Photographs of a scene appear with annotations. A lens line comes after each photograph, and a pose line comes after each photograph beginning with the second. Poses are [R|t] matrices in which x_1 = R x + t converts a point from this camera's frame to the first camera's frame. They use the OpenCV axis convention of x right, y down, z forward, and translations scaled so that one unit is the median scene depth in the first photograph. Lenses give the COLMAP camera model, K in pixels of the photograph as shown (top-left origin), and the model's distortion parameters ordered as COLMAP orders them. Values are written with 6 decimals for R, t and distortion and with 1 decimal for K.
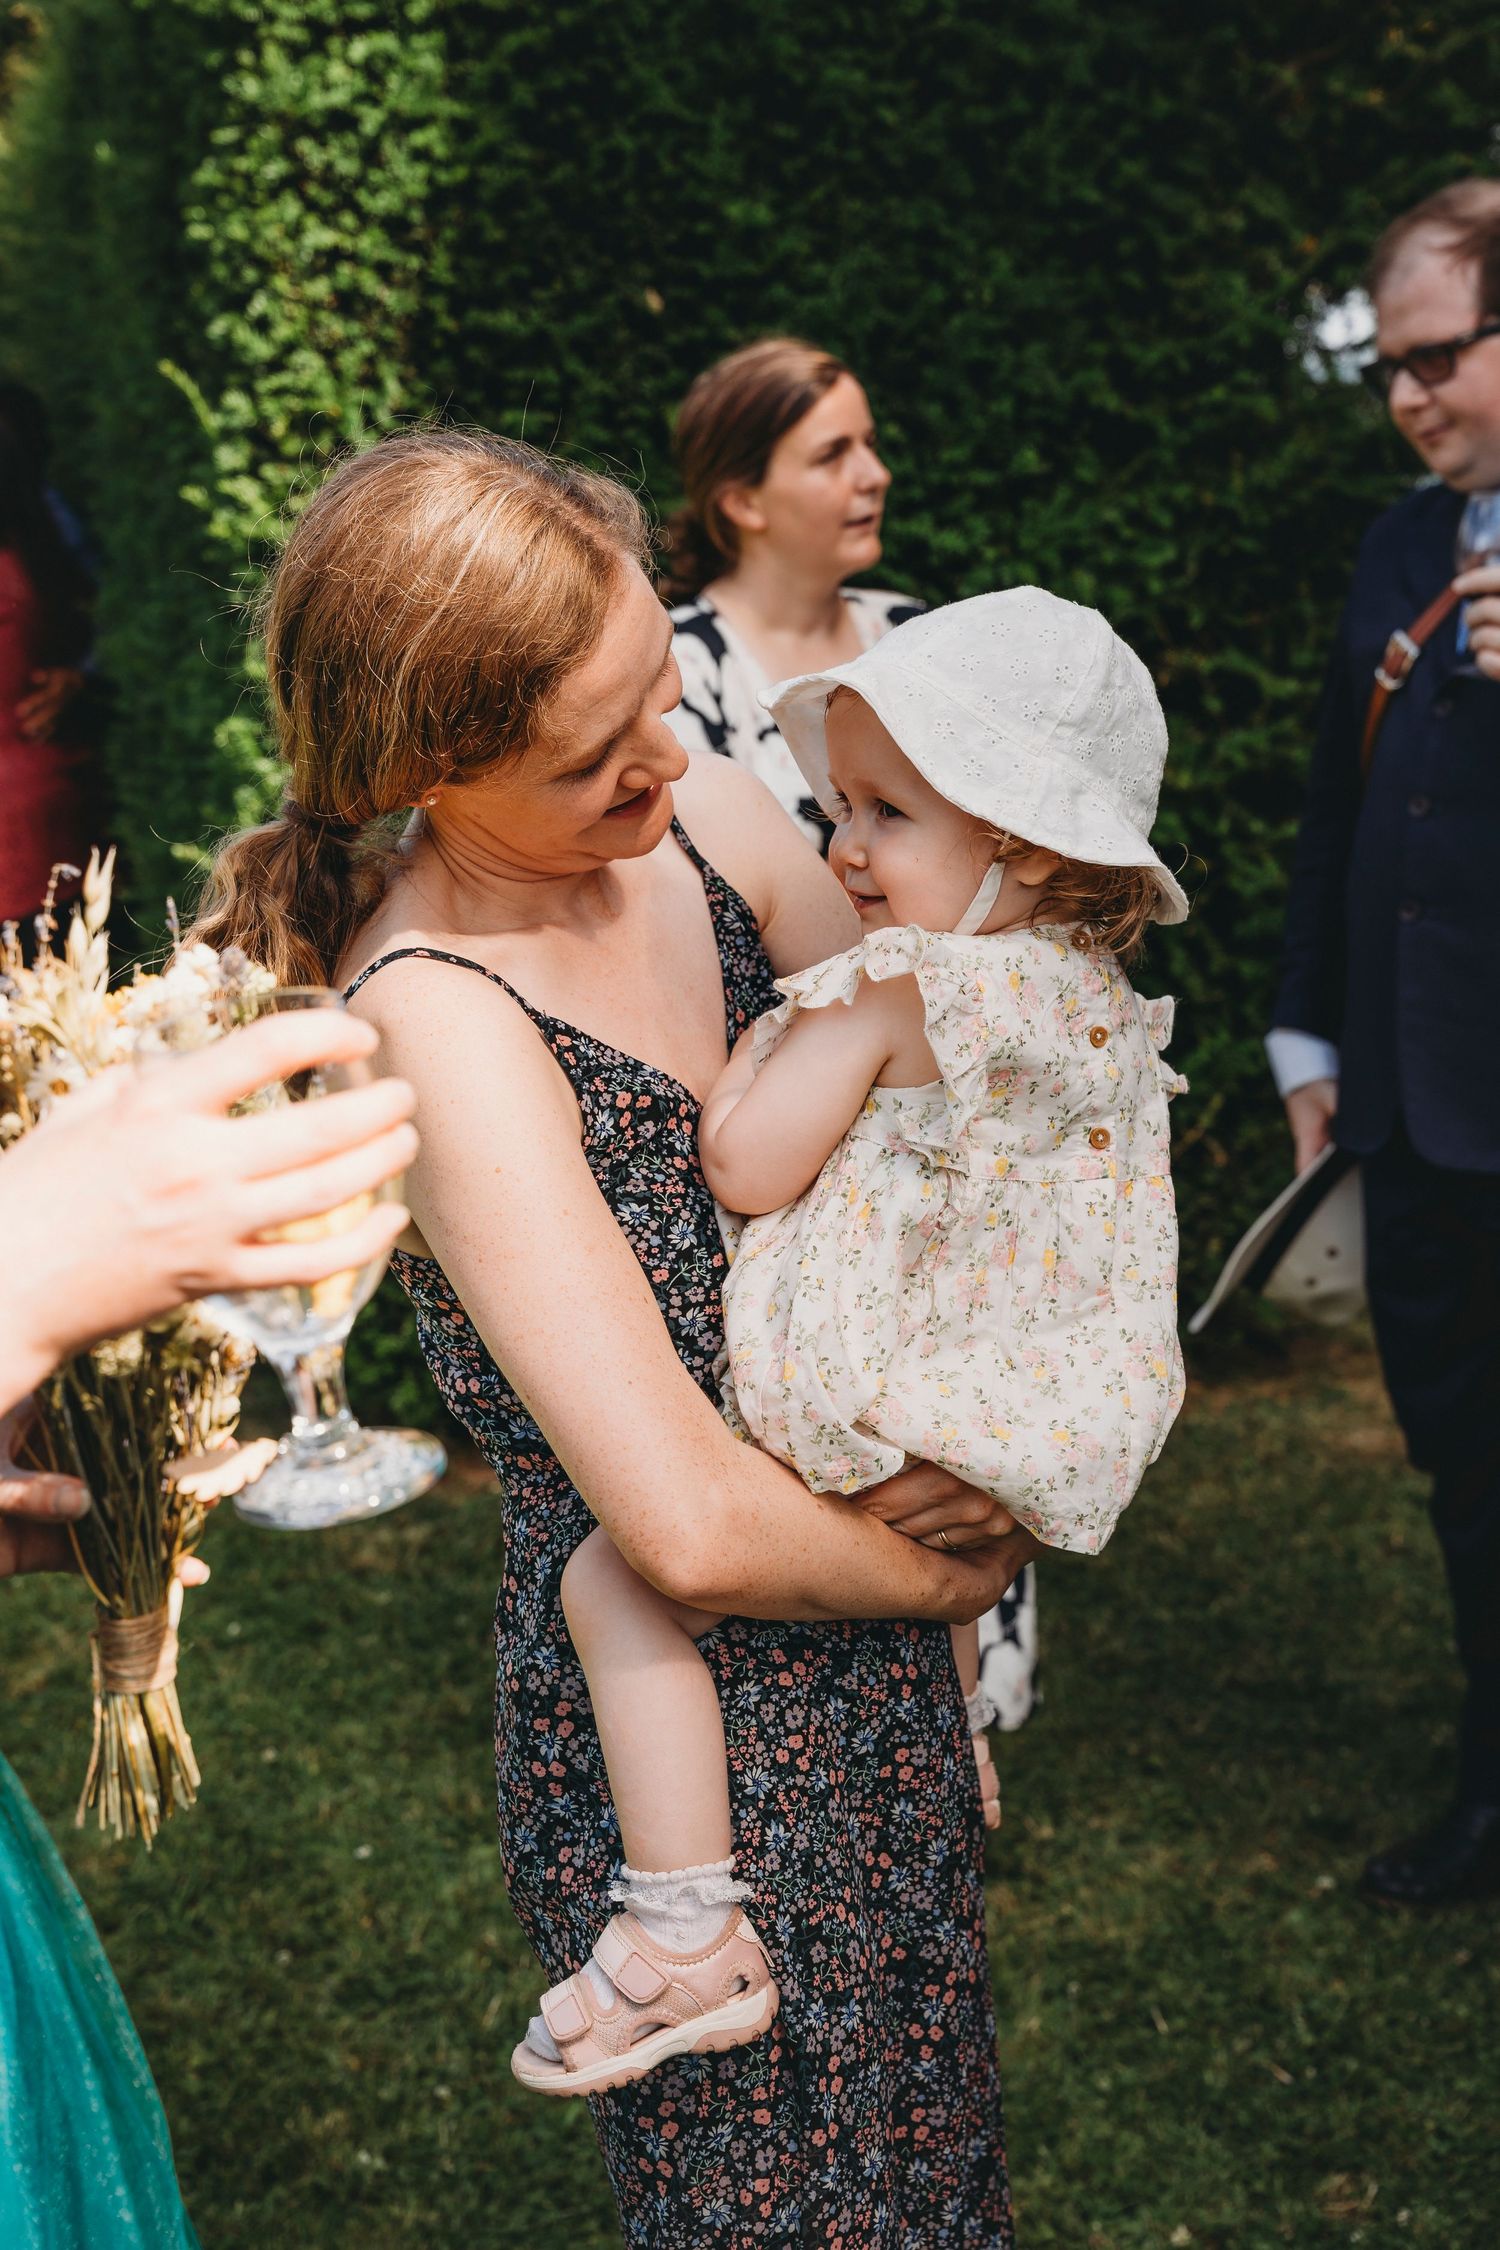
lens RADIAL K [[3315.2, 0, 749.8], [0, 3315.2, 1122.9], [0, 0, 1]] dist [0.158729, 0.000000]
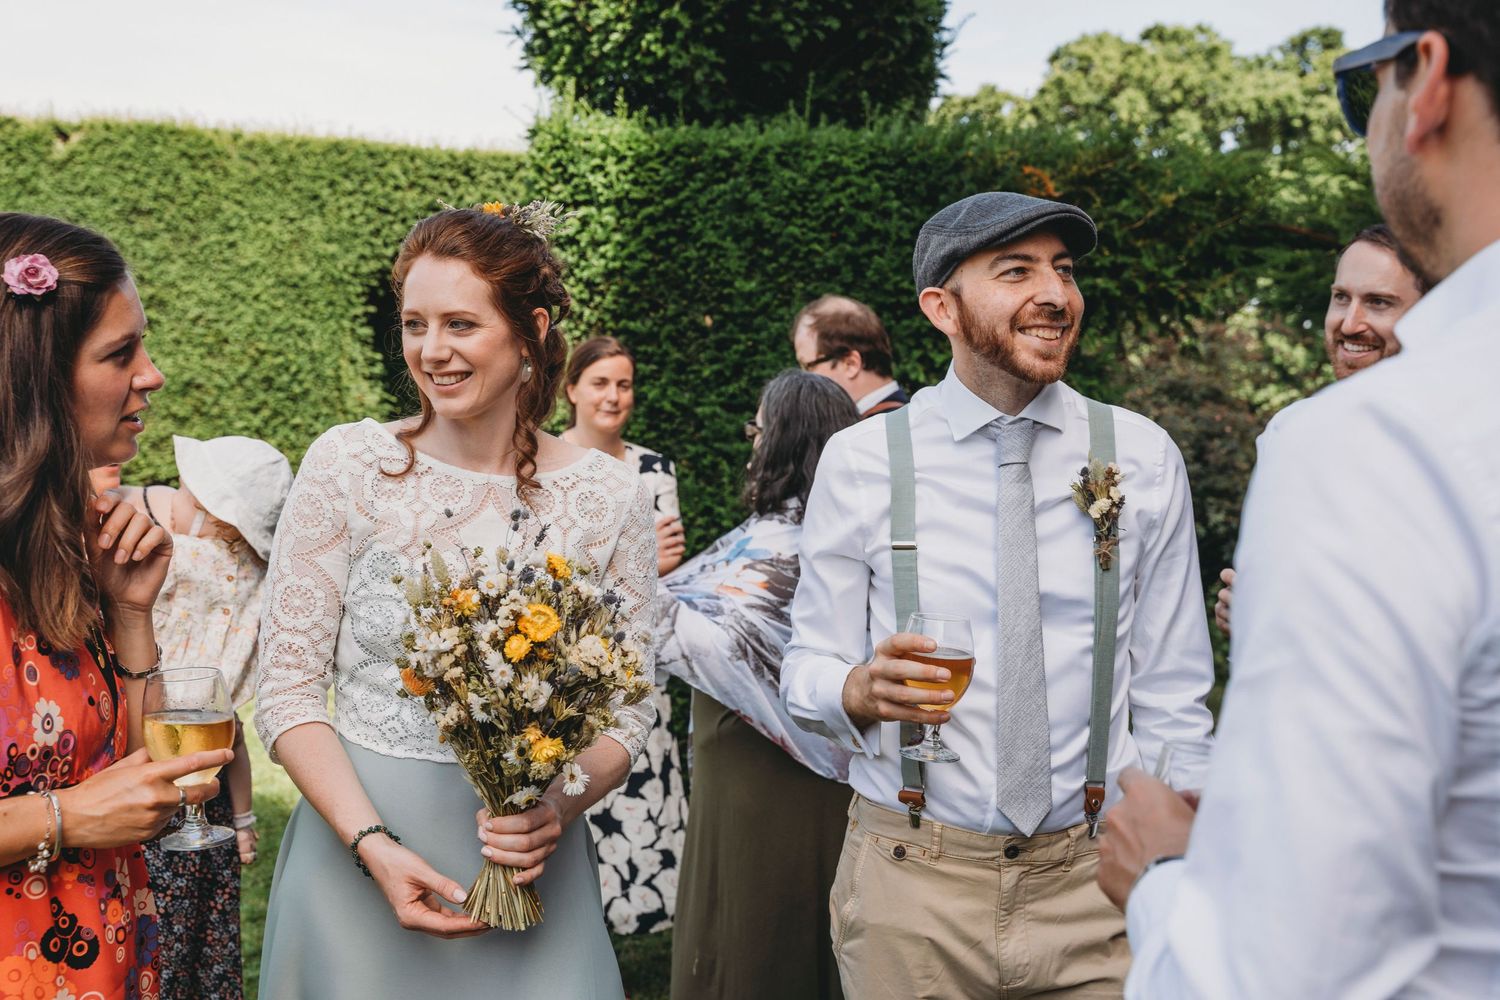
lens RADIAL K [[1853.7, 0, 750.1], [0, 1853.7, 499.5], [0, 0, 1]] dist [-0.064633, 0.000000]
pose [[0.960467, 0.083596, -0.265548, 0.350509], [-0.117896, 0.986233, -0.115950, 0.014822], [0.252199, 0.142673, 0.957100, -0.173559]]
